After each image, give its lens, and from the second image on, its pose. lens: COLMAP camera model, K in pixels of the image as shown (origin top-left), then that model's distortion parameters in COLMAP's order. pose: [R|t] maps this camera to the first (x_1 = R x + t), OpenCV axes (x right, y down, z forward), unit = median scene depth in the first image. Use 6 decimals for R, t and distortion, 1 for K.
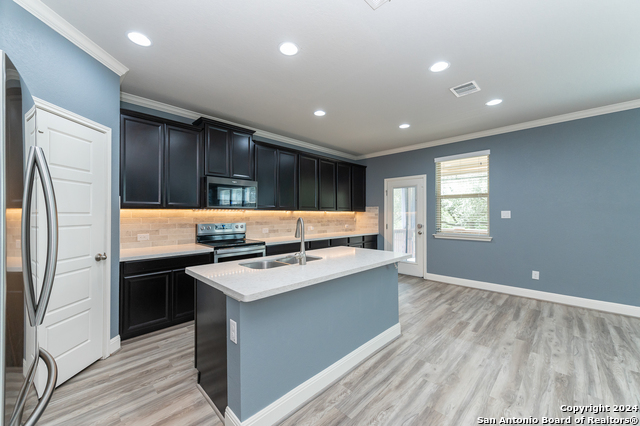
lens RADIAL K [[250.4, 0, 317.4], [0, 250.4, 212.8], [0, 0, 1]] dist [0.002168, 0.000306]
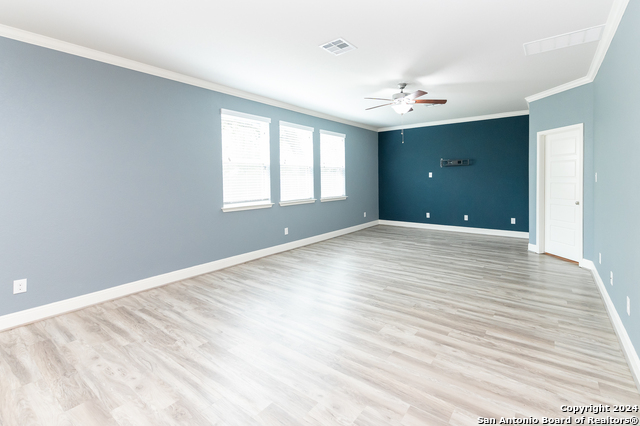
lens RADIAL K [[287.5, 0, 353.3], [0, 287.5, 183.1], [0, 0, 1]] dist [0.007775, 0.000102]
pose [[-0.182539, -0.010872, 0.983138, 0.043627], [0.008099, 0.999888, 0.012561, -0.001411], [-0.983165, 0.010255, -0.182431, 0.400055]]
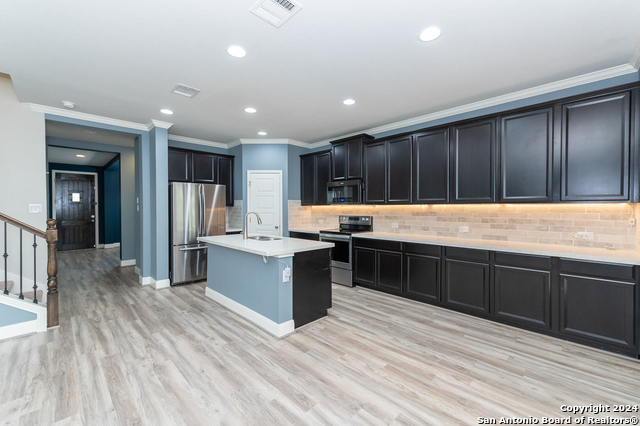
lens RADIAL K [[262.8, 0, 324.5], [0, 262.8, 210.3], [0, 0, 1]] dist [0.001707, -0.000041]
pose [[0.014263, 0.010264, -0.999846, 1.089077], [0.006891, 0.999923, 0.010363, -0.000233], [0.999875, -0.007038, 0.014191, 0.963126]]
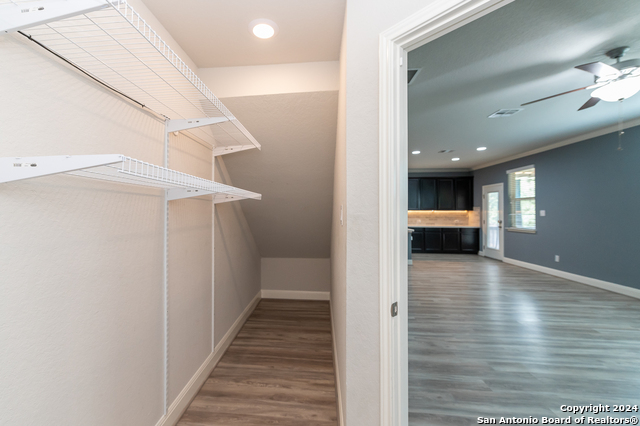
lens RADIAL K [[269.7, 0, 295.7], [0, 269.7, 210.5], [0, 0, 1]] dist [0.000071, -0.000215]
pose [[0.630782, -0.005363, -0.775942, 1.316631], [0.004034, 0.999985, -0.003632, -0.008065], [0.775950, -0.000840, 0.630794, -1.165548]]
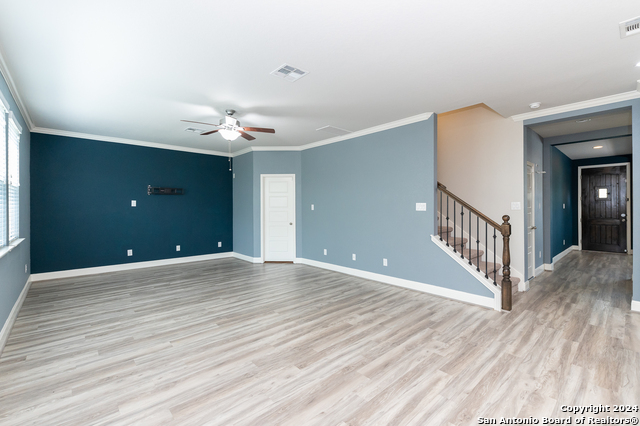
lens RADIAL K [[280.6, 0, 319.7], [0, 280.6, 207.7], [0, 0, 1]] dist [0.001212, 0.000214]
pose [[-0.998727, 0.004188, 0.050270, 0.845064], [0.004170, 0.999991, -0.000462, 0.000152], [-0.050271, -0.000252, -0.998736, 1.168008]]
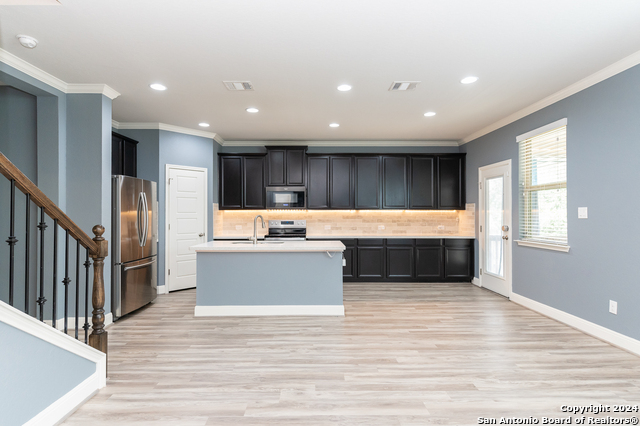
lens RADIAL K [[329.1, 0, 316.2], [0, 329.1, 211.3], [0, 0, 1]] dist [-0.002245, -0.000379]
pose [[0.717408, -0.006392, -0.696624, 1.084270], [0.003828, 0.999979, -0.005233, 0.006711], [0.696643, 0.001087, 0.717417, -0.155328]]
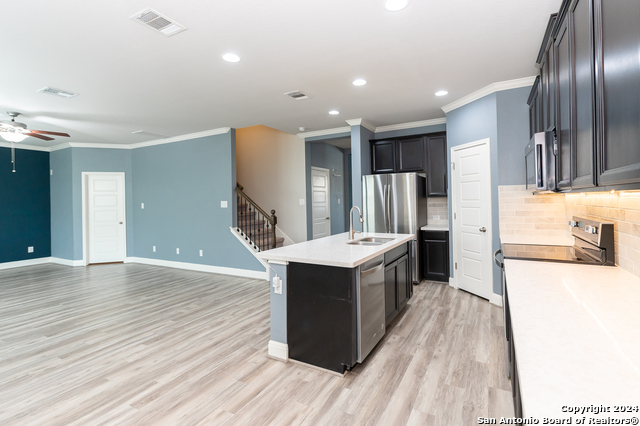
lens RADIAL K [[302.1, 0, 334.7], [0, 302.1, 199.2], [0, 0, 1]] dist [0.001928, 0.000352]
pose [[-0.954104, 0.017795, -0.298947, 0.342423], [0.021314, 0.999737, -0.008517, -0.003261], [0.298717, -0.014498, -0.954232, 1.660232]]
